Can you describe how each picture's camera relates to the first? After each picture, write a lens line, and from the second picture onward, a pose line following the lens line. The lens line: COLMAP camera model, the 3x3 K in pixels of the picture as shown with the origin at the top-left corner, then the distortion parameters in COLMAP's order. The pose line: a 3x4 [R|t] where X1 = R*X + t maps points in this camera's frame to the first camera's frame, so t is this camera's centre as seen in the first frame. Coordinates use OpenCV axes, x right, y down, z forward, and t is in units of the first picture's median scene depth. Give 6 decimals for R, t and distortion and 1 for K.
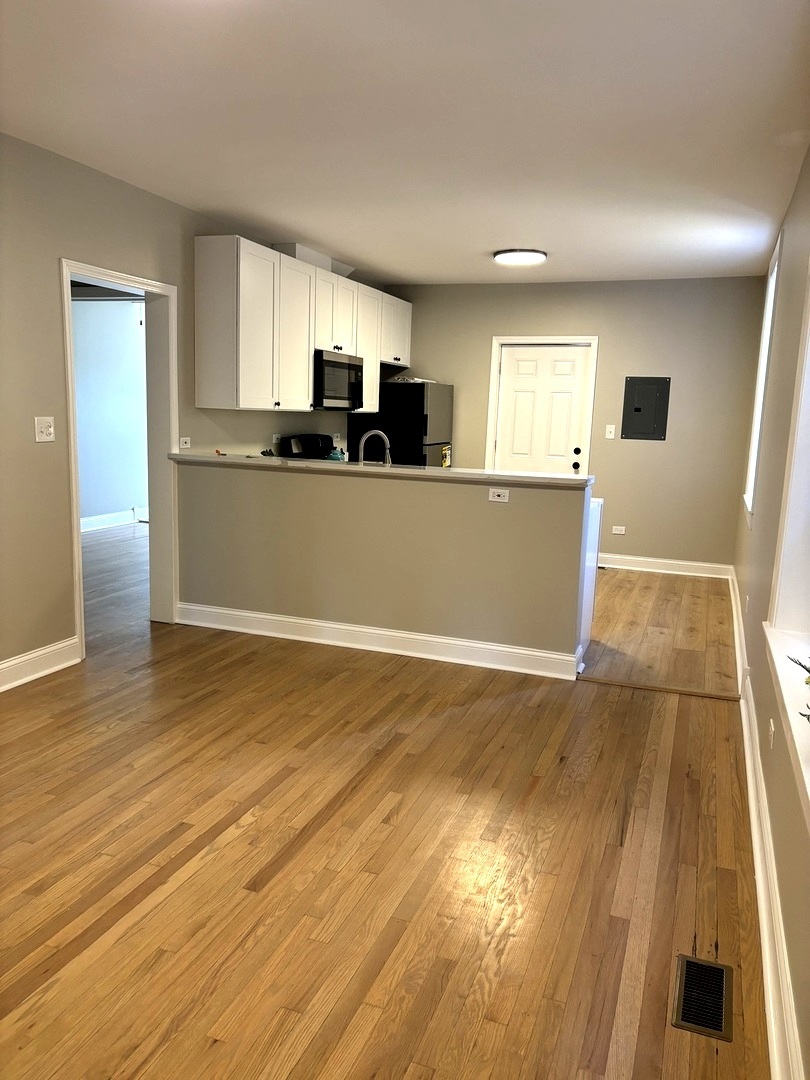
lens RADIAL K [[821.4, 0, 401.3], [0, 821.4, 538.5], [0, 0, 1]] dist [0.055314, -0.035344]
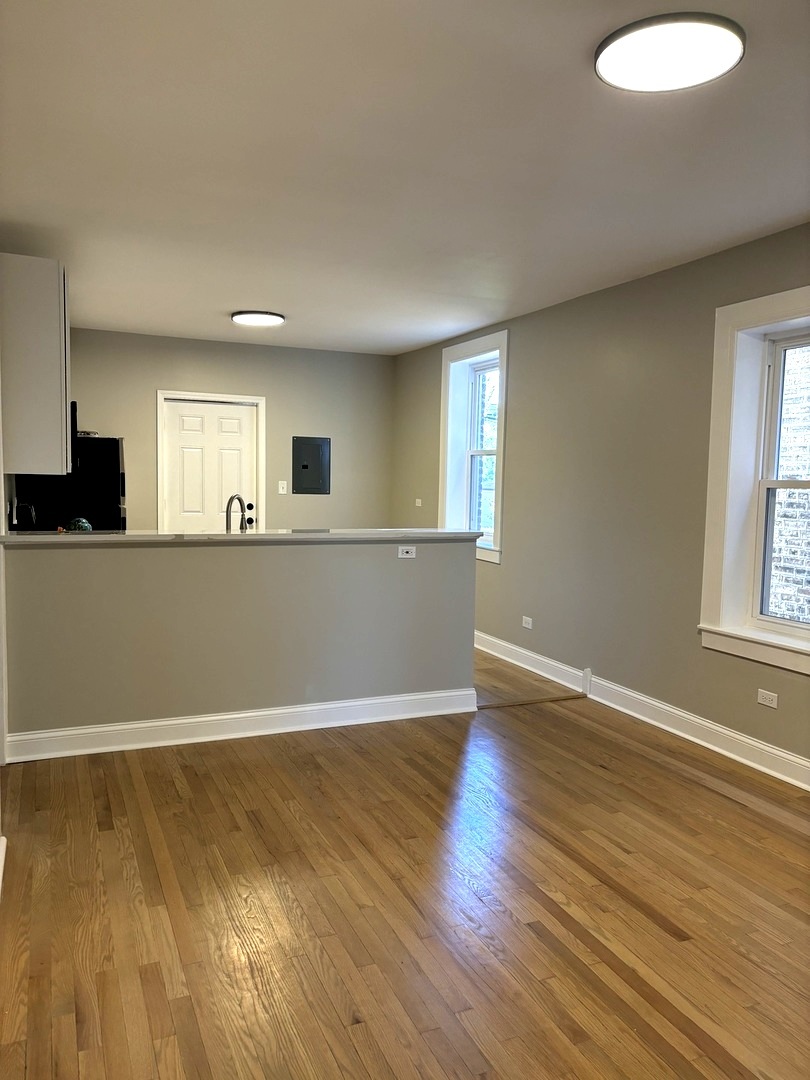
lens RADIAL K [[821.4, 0, 402.9], [0, 821.4, 539.4], [0, 0, 1]] dist [0.055314, -0.035344]
pose [[0.710197, -0.070805, 0.700433, -0.615393], [0.110701, 0.993784, -0.011786, -0.056261], [-0.695244, 0.085909, 0.713621, 0.247315]]
